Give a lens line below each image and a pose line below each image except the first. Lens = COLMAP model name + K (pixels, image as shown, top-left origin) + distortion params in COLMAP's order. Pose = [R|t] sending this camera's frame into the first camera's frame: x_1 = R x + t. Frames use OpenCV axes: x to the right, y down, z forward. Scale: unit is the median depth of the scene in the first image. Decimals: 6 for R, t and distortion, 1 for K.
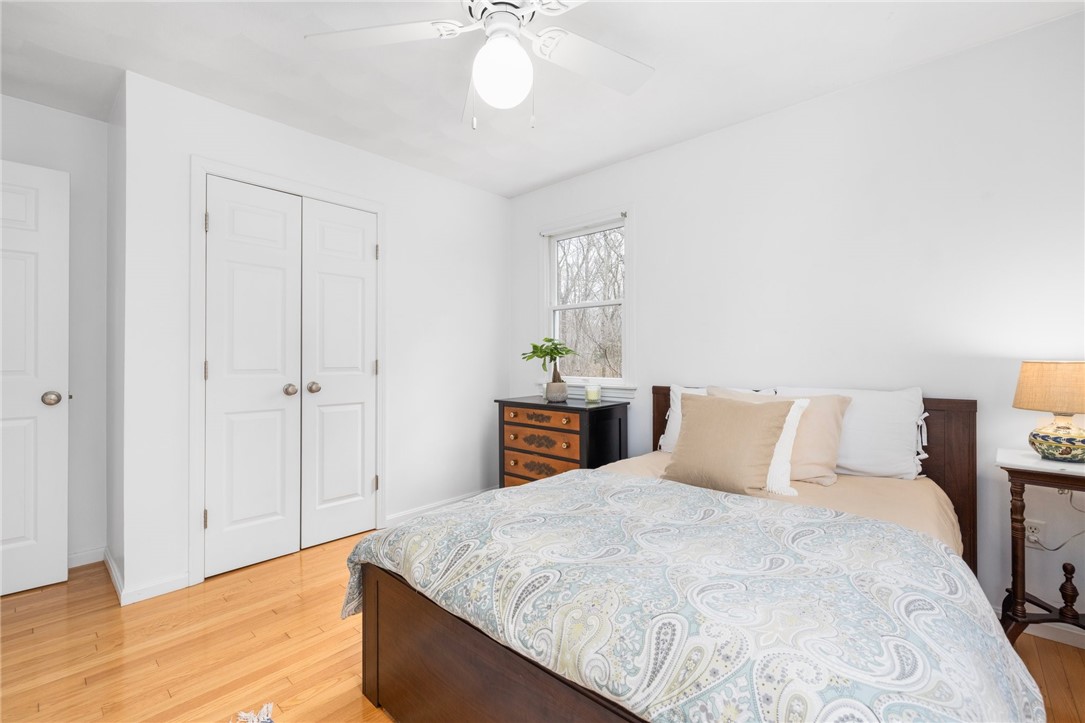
lens RADIAL K [[469.9, 0, 542.5], [0, 469.9, 361.5], [0, 0, 1]] dist [0.000318, 0.000282]
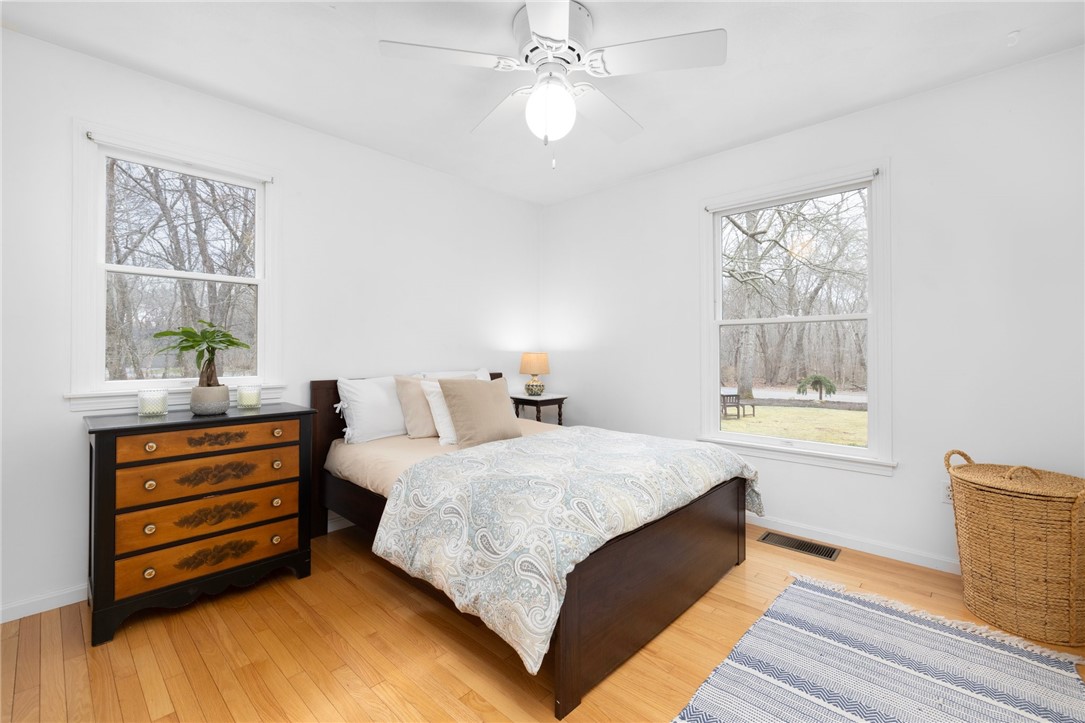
lens RADIAL K [[469.9, 0, 542.5], [0, 469.9, 361.5], [0, 0, 1]] dist [0.000318, 0.000282]
pose [[0.013344, -0.021705, 0.999675, -0.668582], [0.006202, 0.999747, 0.021624, -0.001982], [-0.999892, 0.005911, 0.013476, 0.531533]]
